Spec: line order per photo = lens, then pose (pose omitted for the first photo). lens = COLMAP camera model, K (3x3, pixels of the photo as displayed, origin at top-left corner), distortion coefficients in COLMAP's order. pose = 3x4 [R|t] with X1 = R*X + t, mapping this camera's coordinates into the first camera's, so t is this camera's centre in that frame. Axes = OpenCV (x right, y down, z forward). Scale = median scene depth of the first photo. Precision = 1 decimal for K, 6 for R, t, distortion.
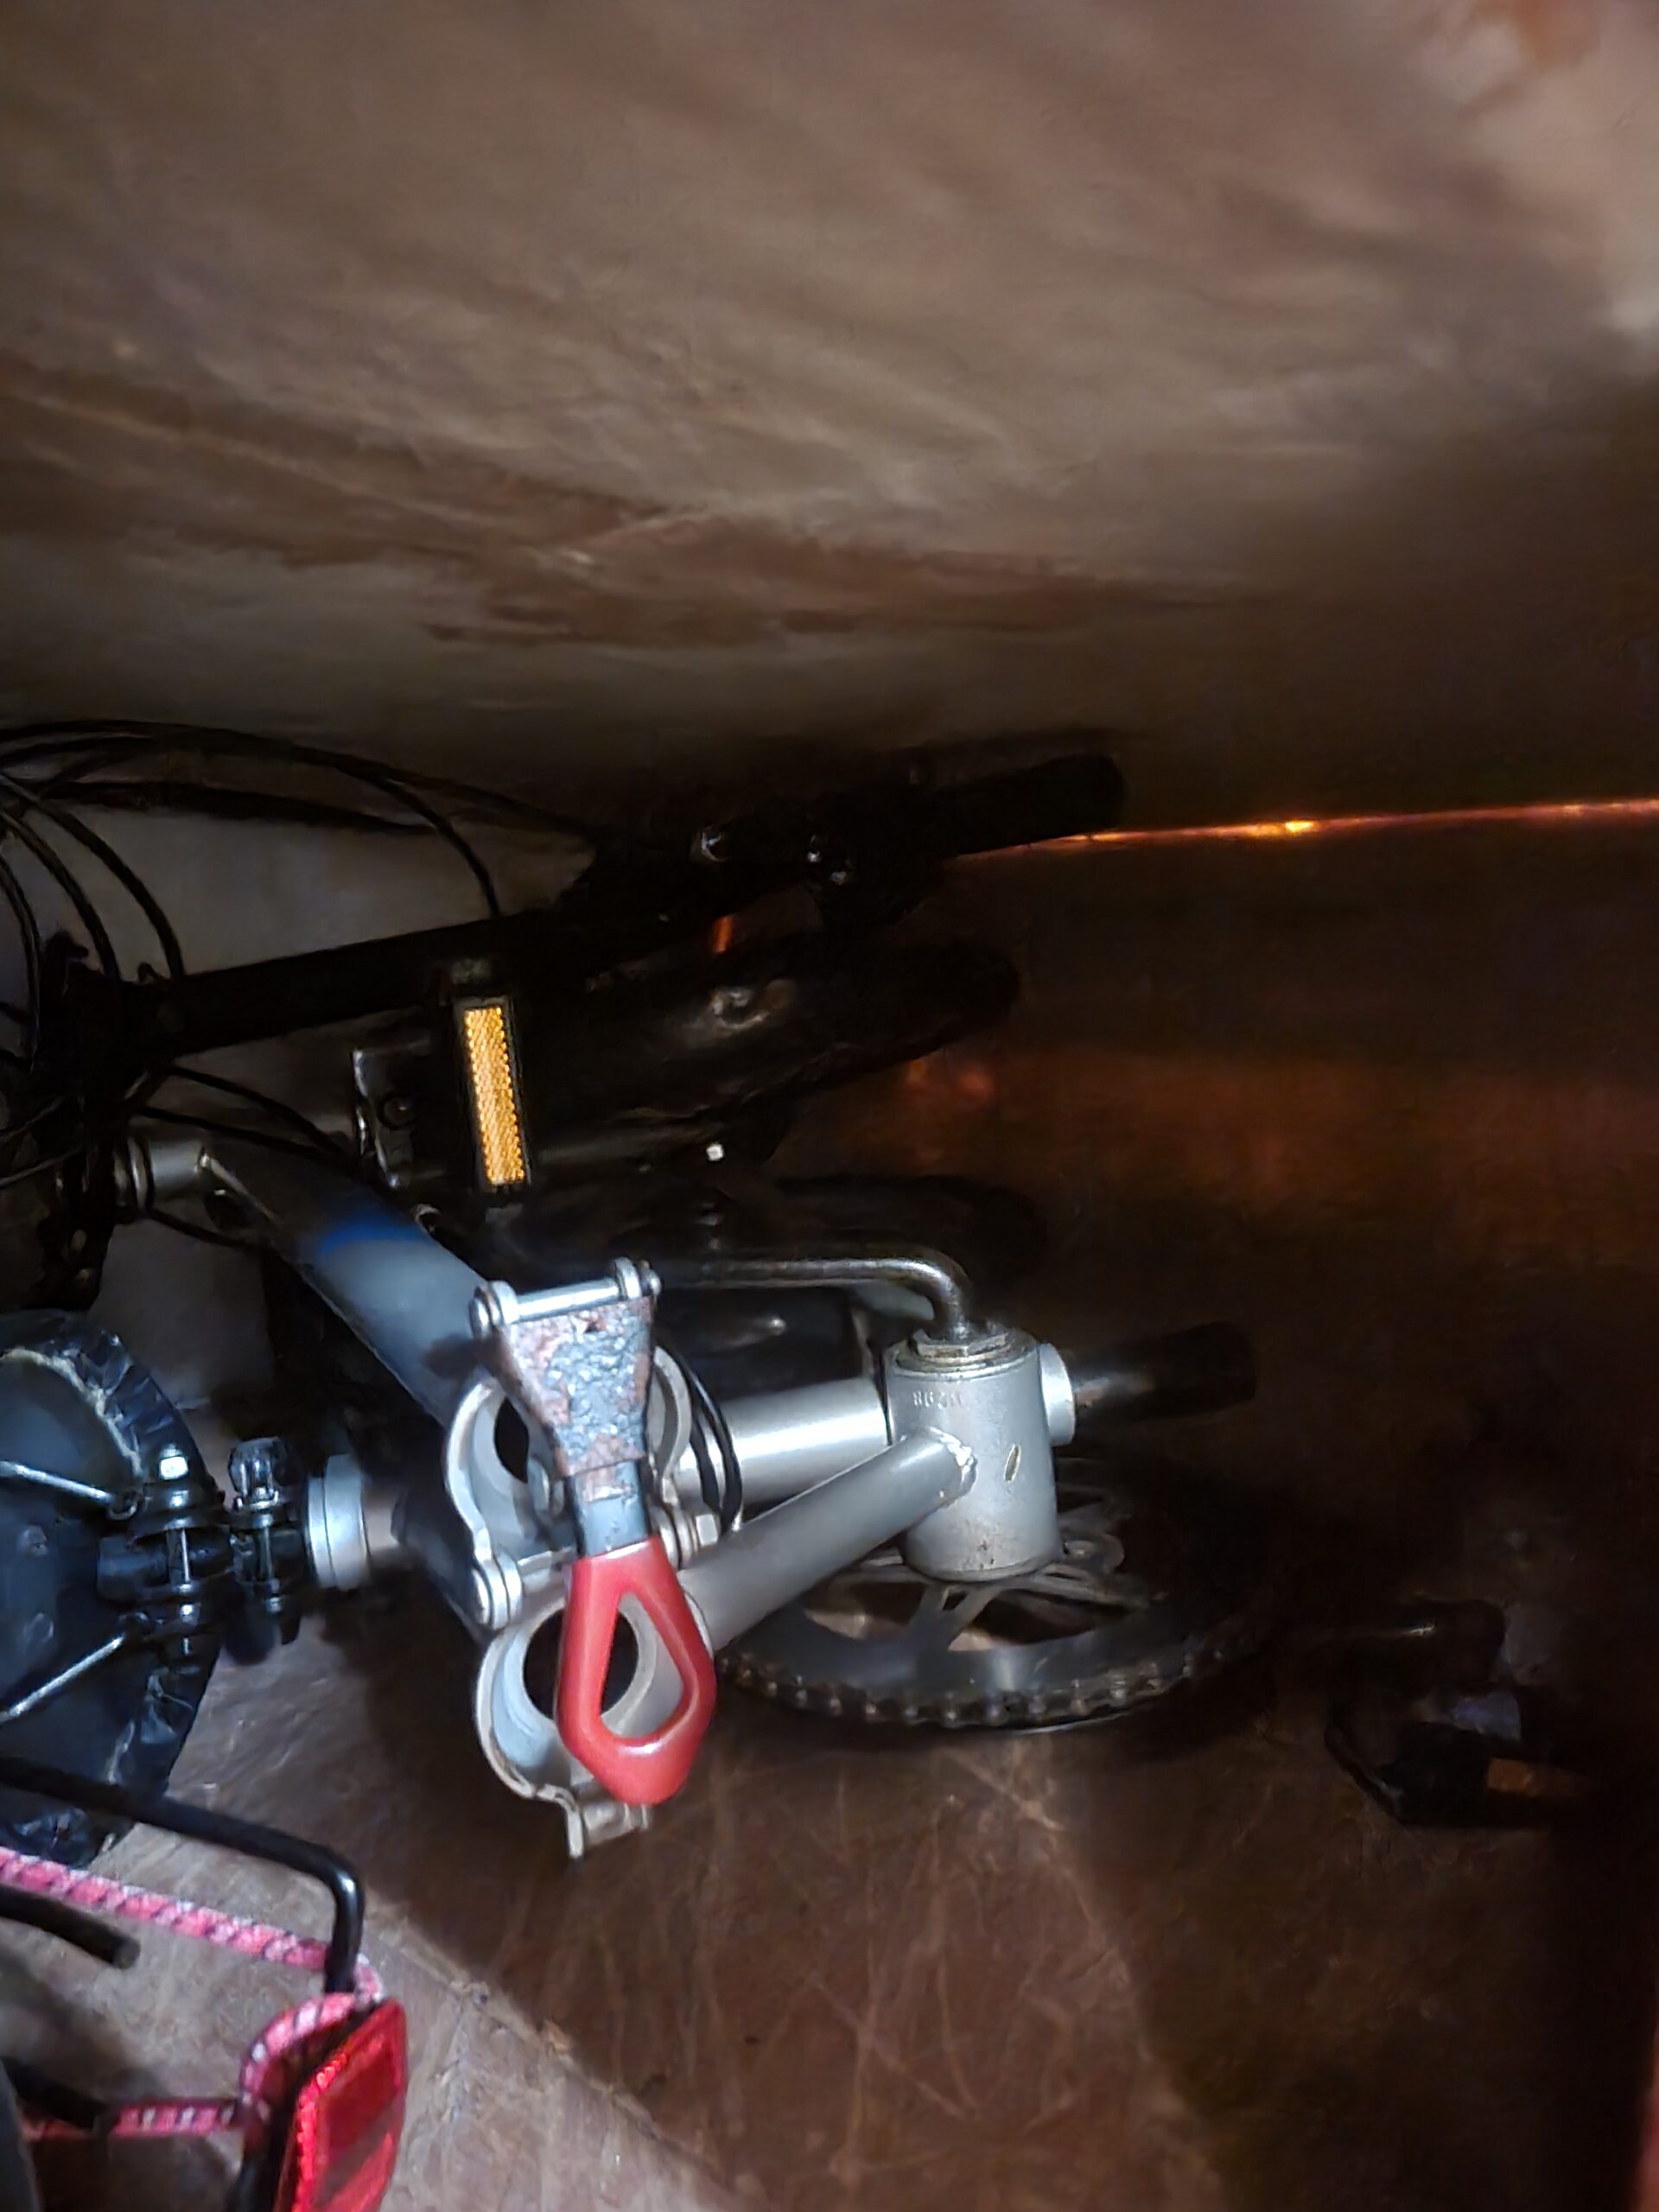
lens RADIAL K [[1548.0, 0, 823.5], [0, 1548.0, 1109.4], [0, 0, 1]] dist [0.044697, -0.032682]
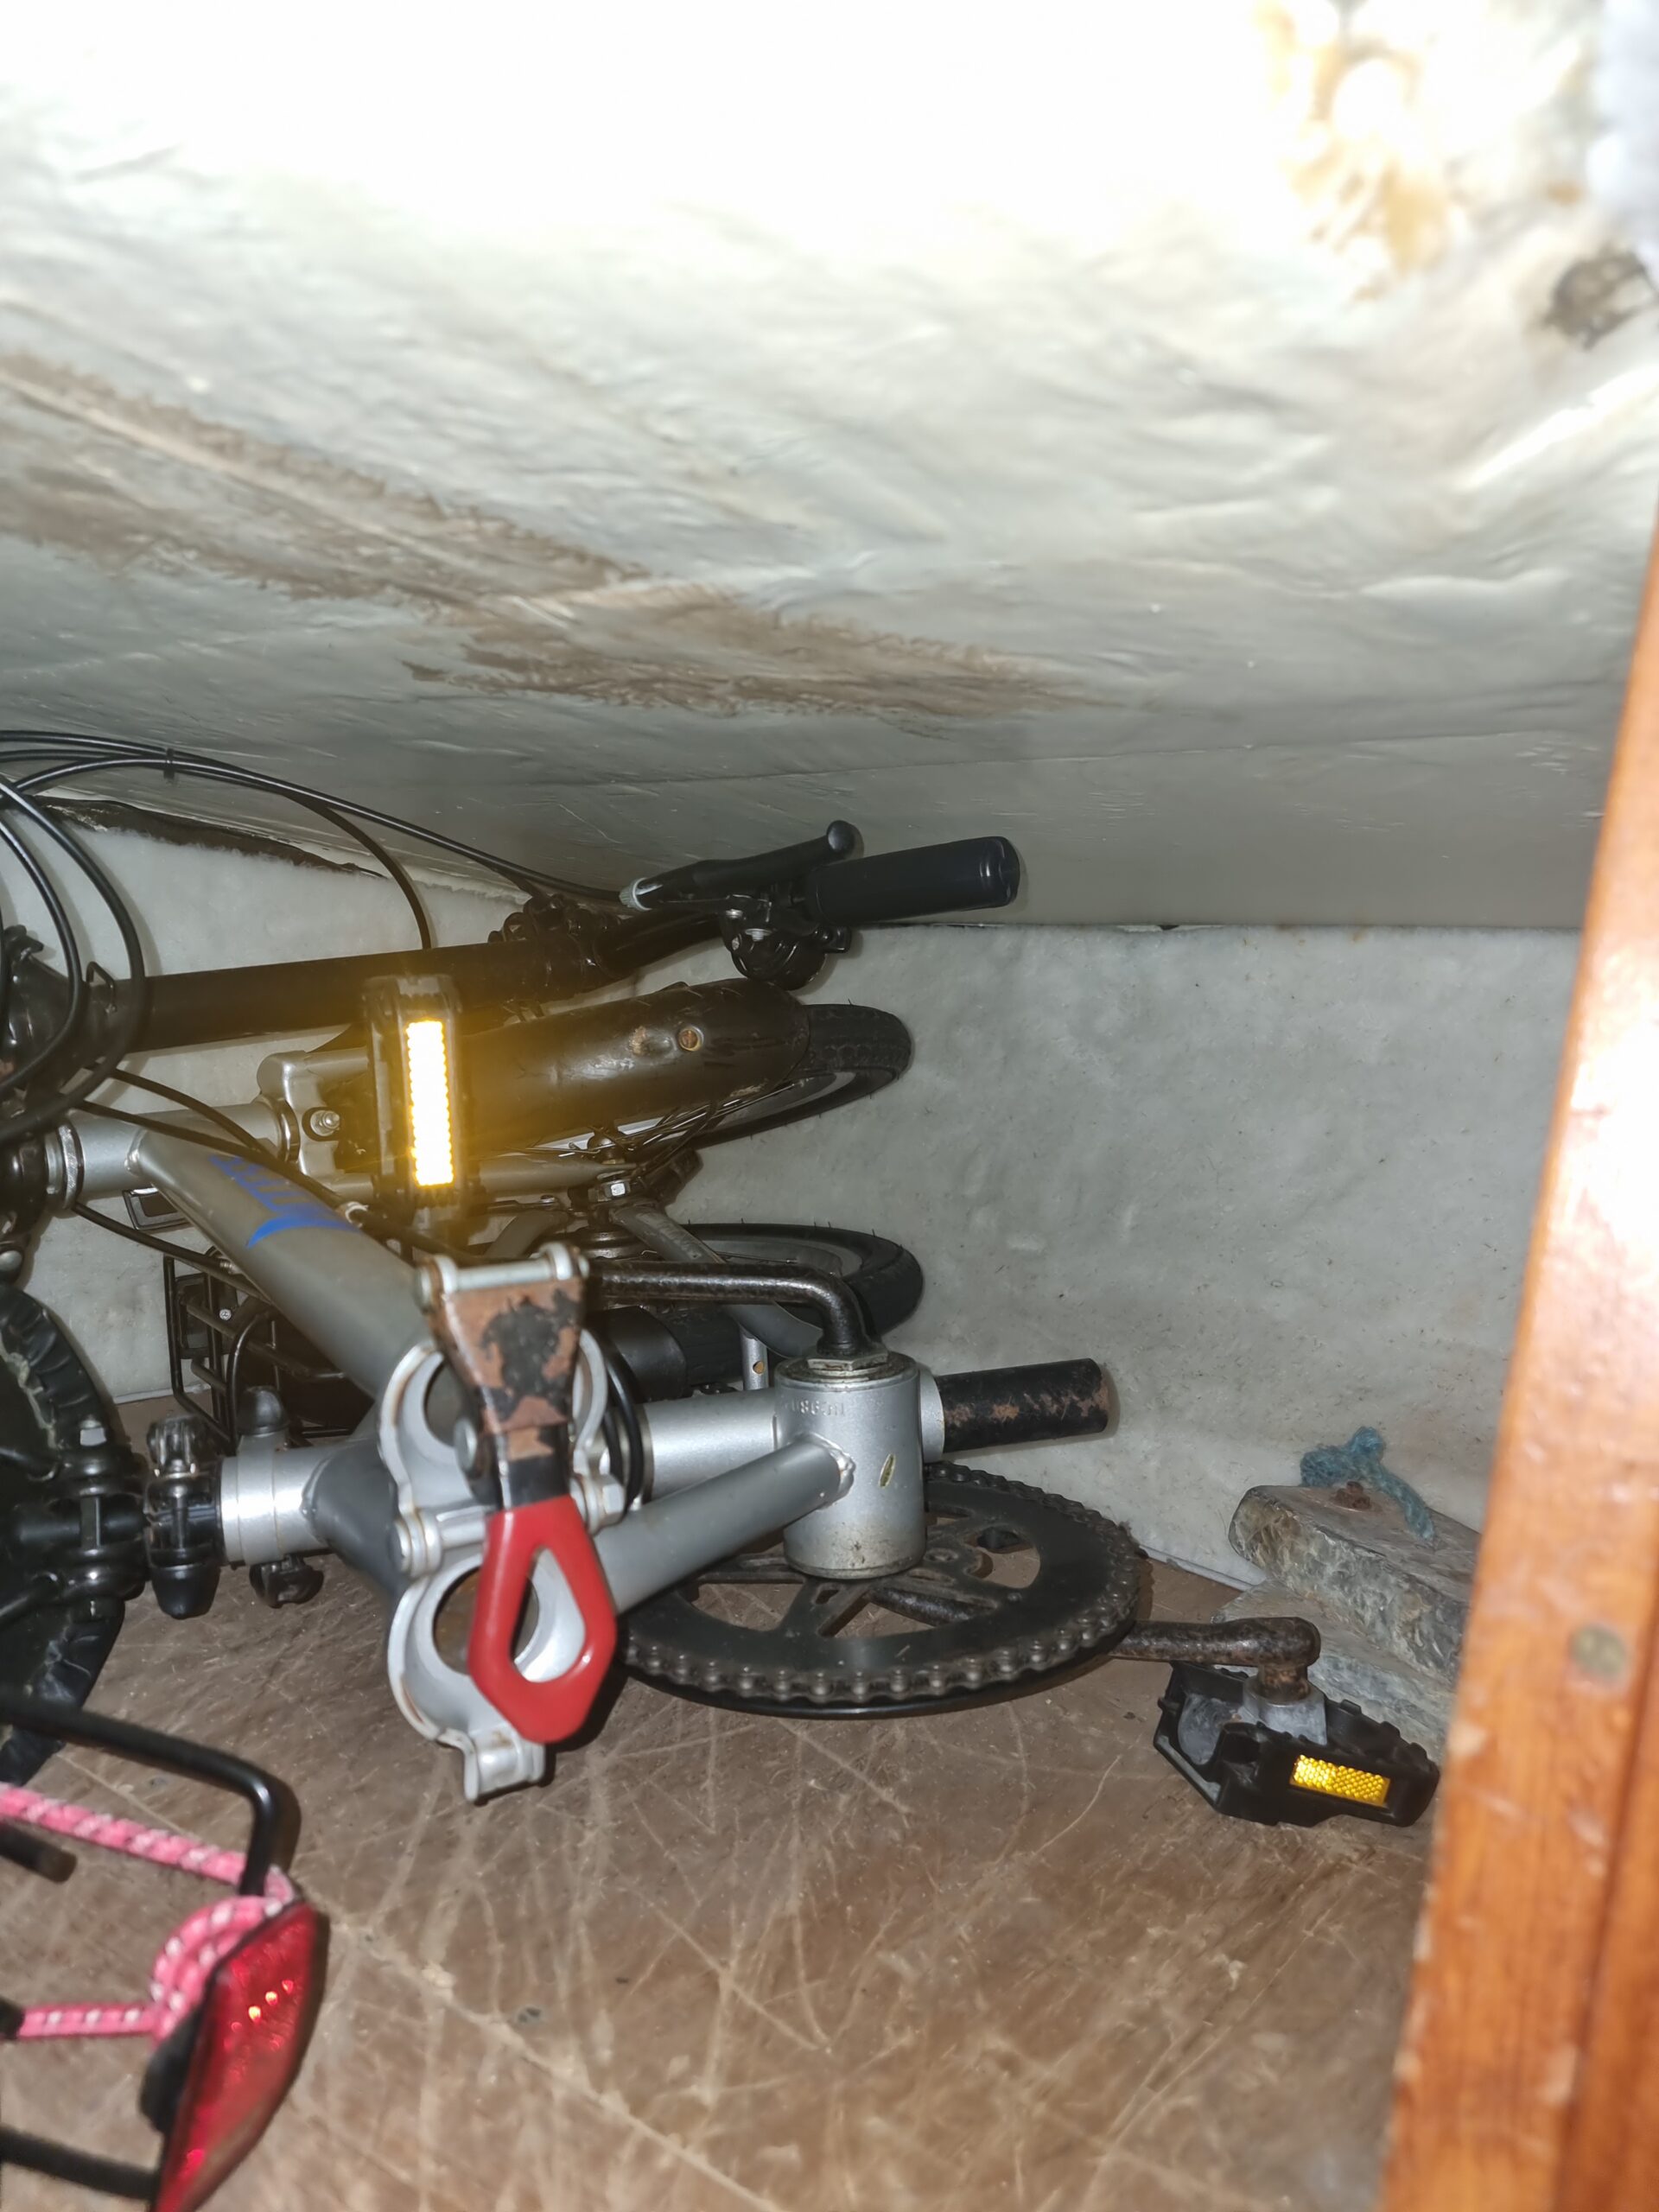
lens RADIAL K [[1482.8, 0, 822.7], [0, 1482.8, 1117.1], [0, 0, 1]] dist [0.038374, -0.015506]
pose [[0.995170, 0.064056, 0.074385, -0.019972], [-0.060830, 0.997140, -0.044852, 0.035035], [-0.077045, 0.040111, 0.996220, -0.054678]]
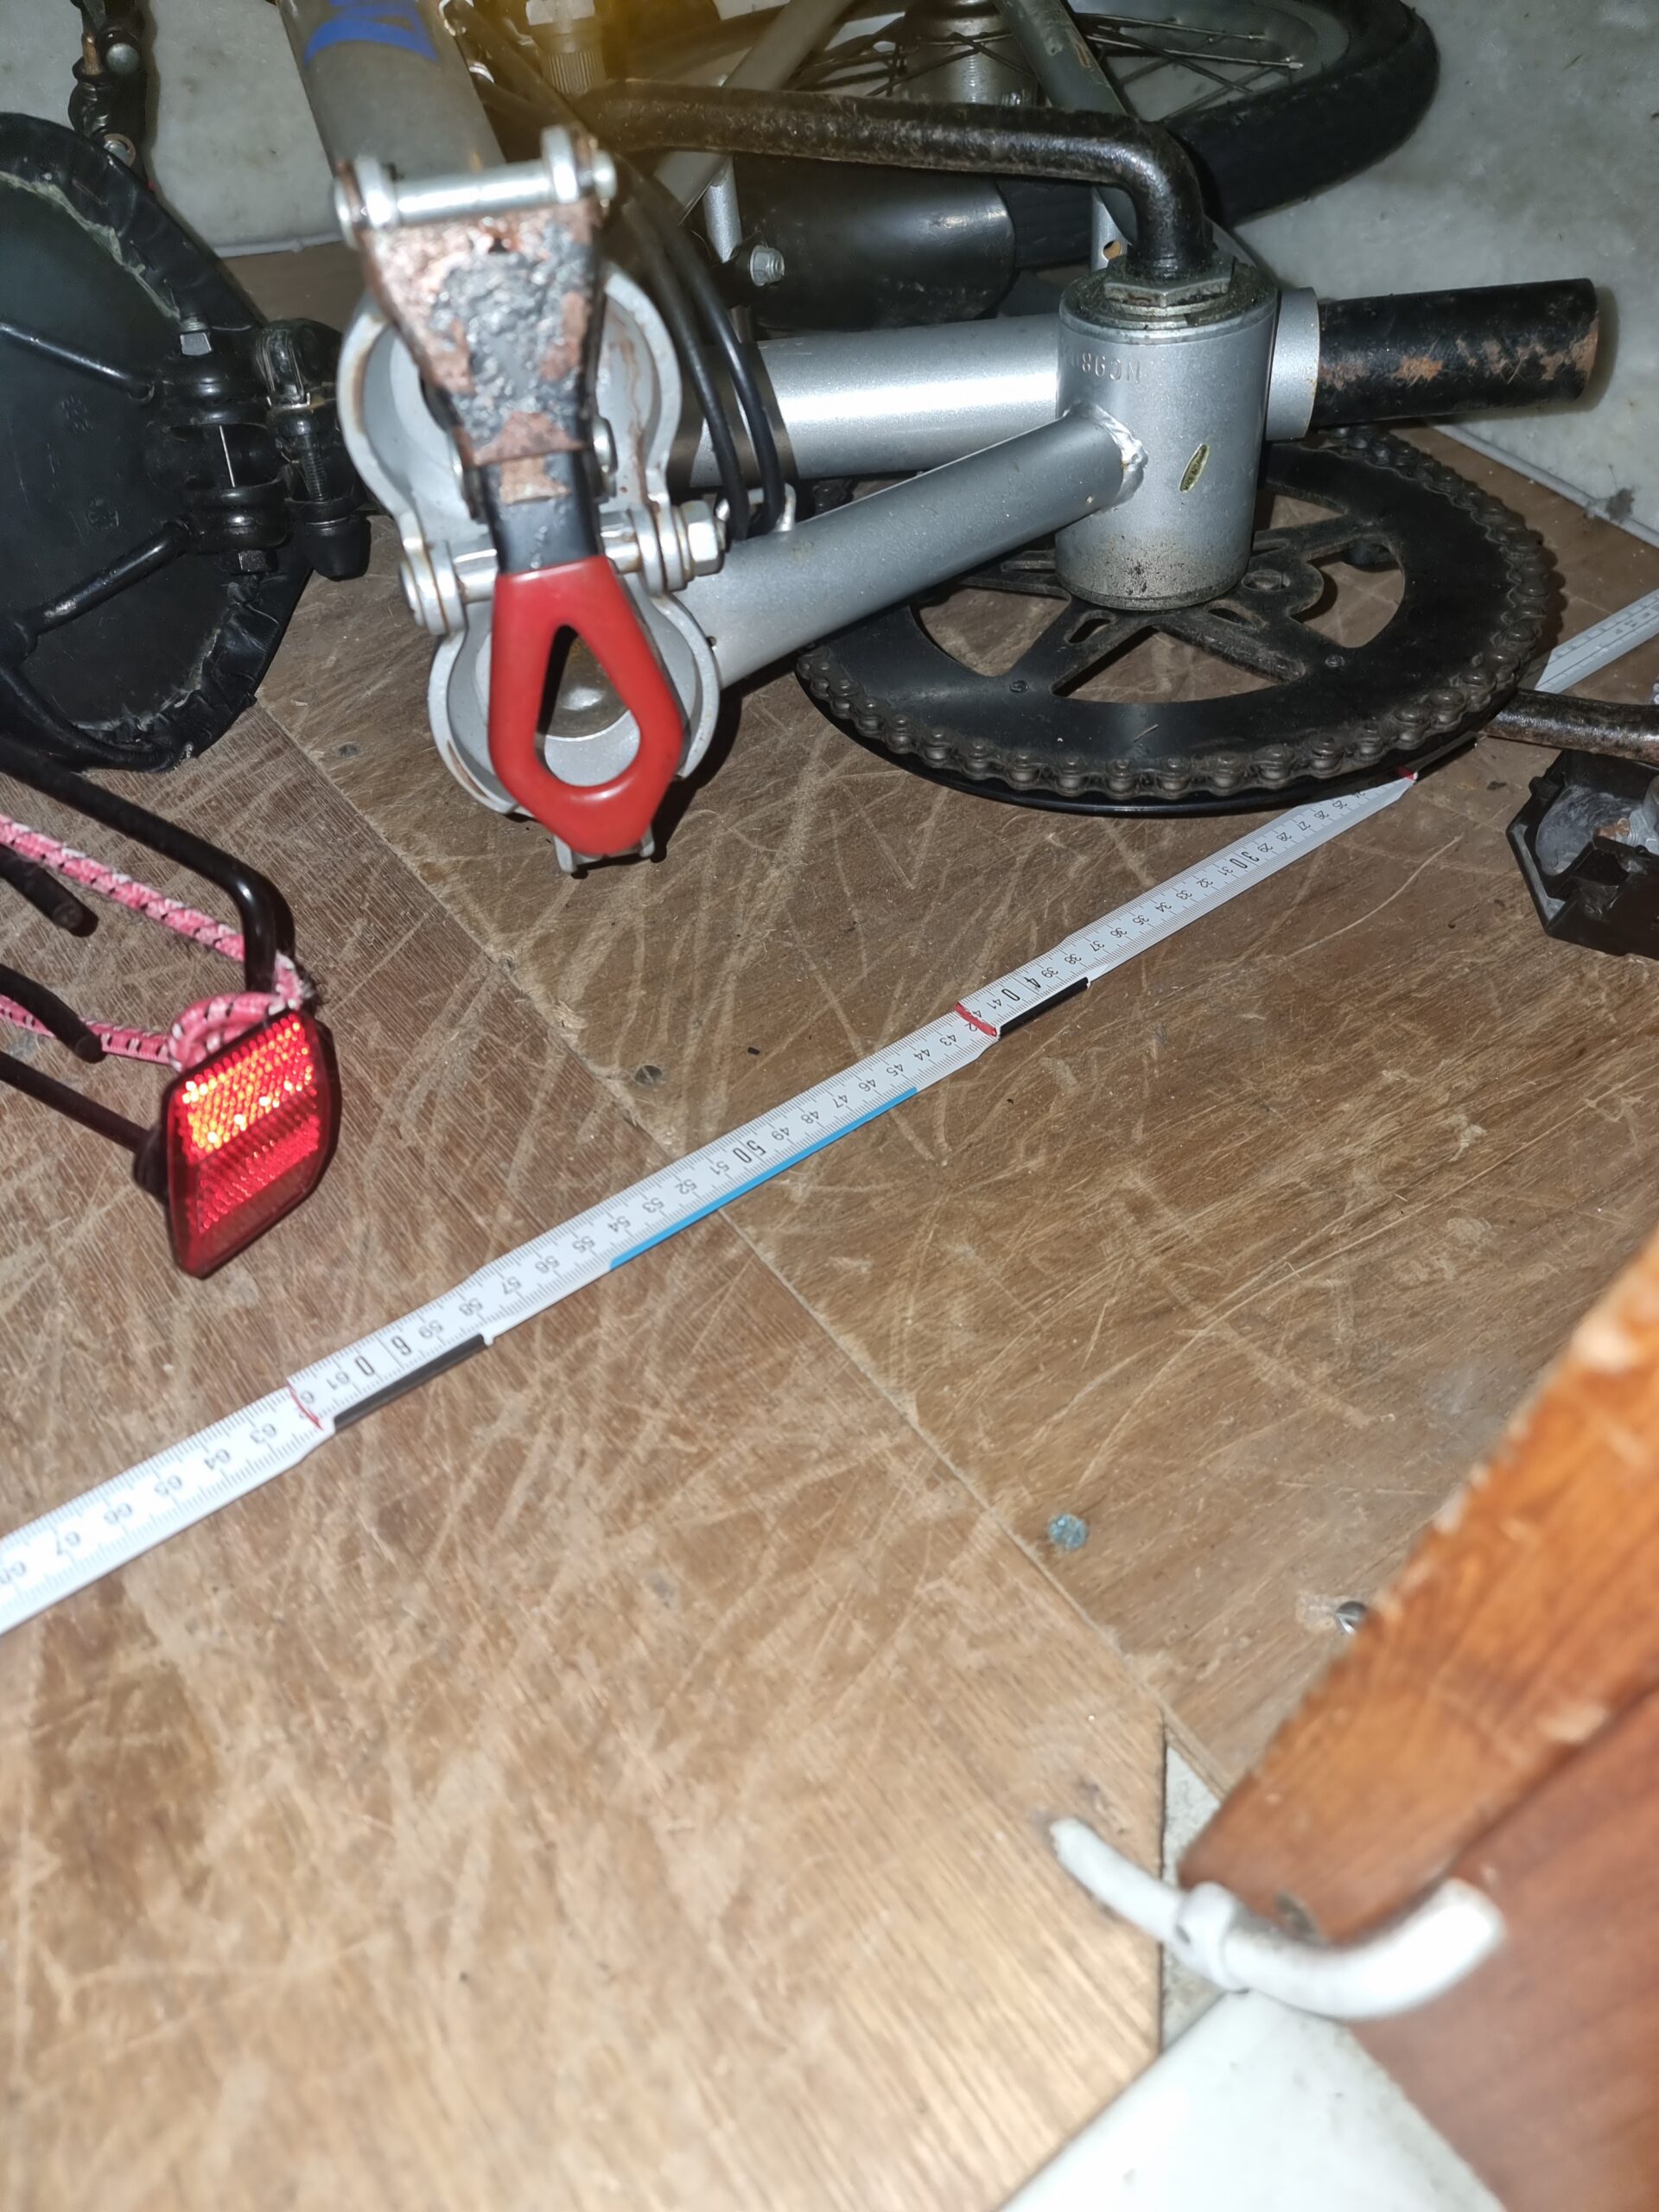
lens RADIAL K [[1548.0, 0, 816.6], [0, 1548.0, 1126.9], [0, 0, 1]] dist [0.044697, -0.032682]
pose [[0.972230, 0.185614, -0.142536, 0.129559], [-0.051319, 0.763324, 0.643975, -0.014493], [0.228332, -0.618777, 0.751651, 0.197895]]
